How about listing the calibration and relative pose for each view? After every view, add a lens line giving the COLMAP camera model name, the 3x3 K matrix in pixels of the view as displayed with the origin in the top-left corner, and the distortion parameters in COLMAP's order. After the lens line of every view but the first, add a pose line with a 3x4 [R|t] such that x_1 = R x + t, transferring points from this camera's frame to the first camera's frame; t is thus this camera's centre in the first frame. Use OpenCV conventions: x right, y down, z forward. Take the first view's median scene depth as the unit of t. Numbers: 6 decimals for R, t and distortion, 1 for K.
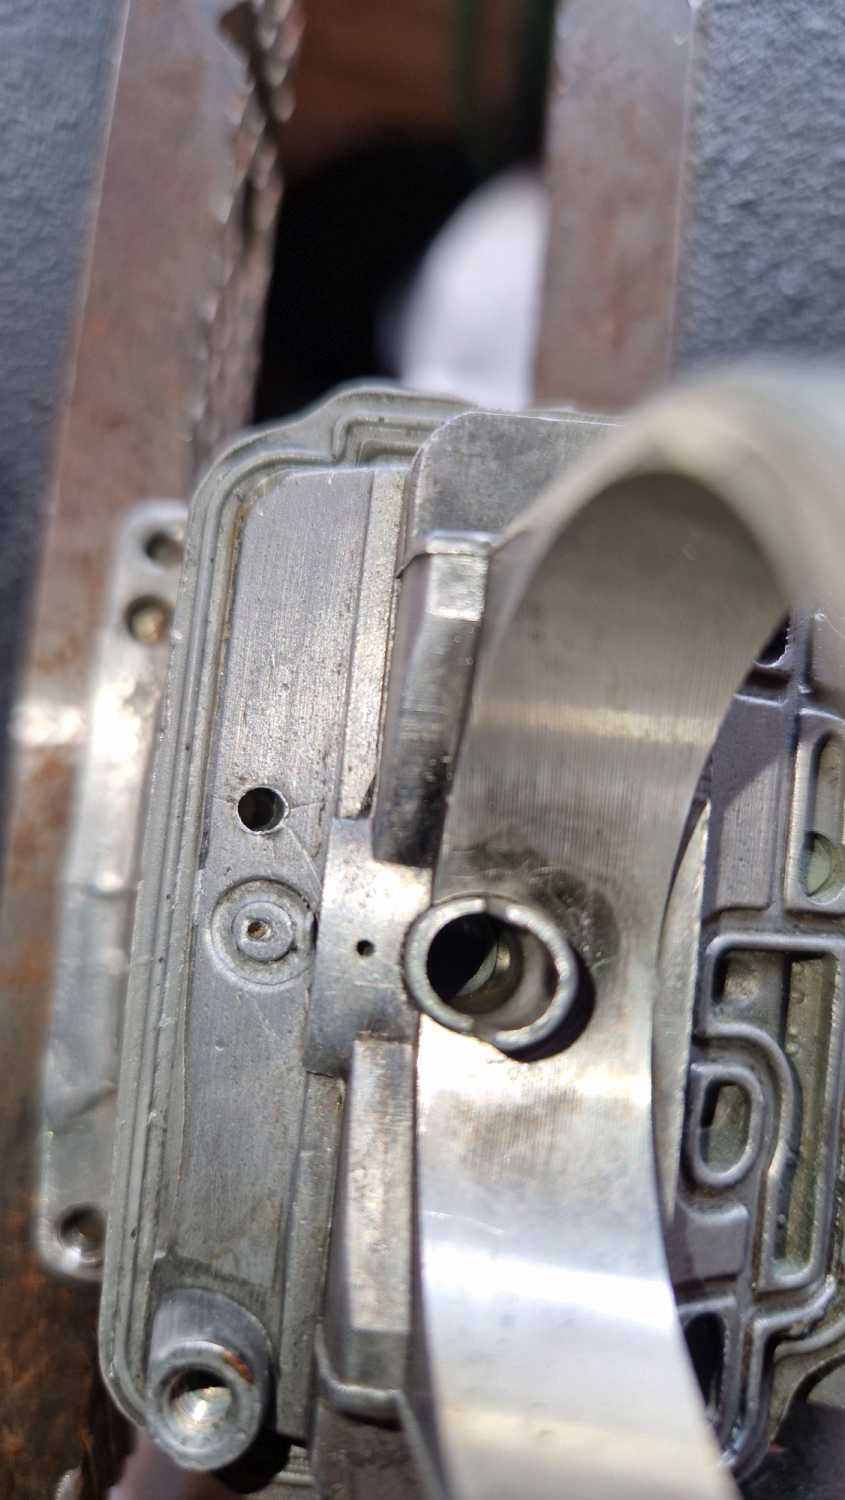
lens RADIAL K [[1208.9, 0, 422.5], [0, 1208.9, 750.0], [0, 0, 1]] dist [-0.071479, 0.006346]
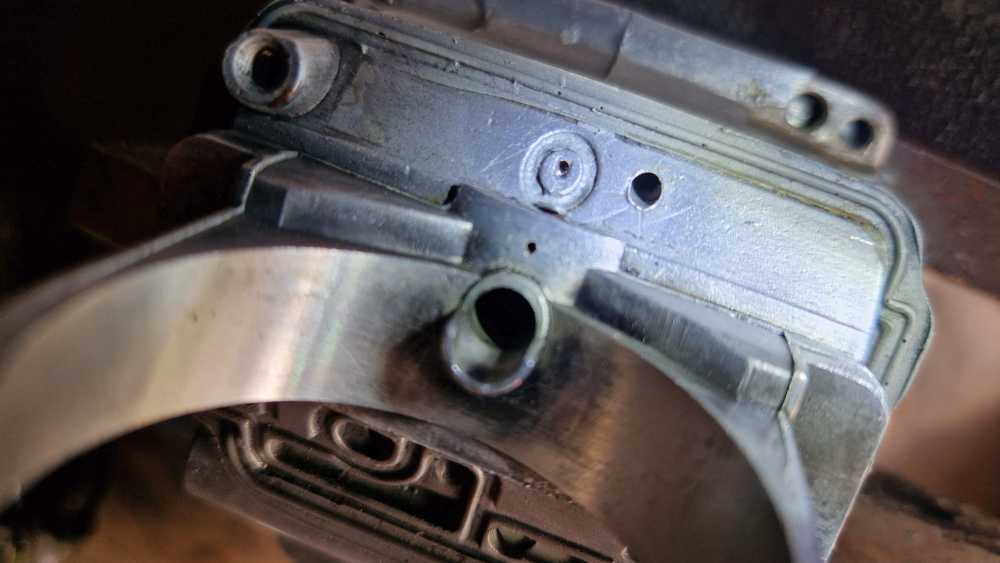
lens RADIAL K [[805.9, 0, 500.0], [0, 805.9, 281.5], [0, 0, 1]] dist [-0.071479, 0.006346]
pose [[-0.230203, 0.959148, 0.164445, -0.148338], [-0.948297, -0.259040, 0.183386, 0.011608], [0.218493, -0.113727, 0.969189, 0.049868]]
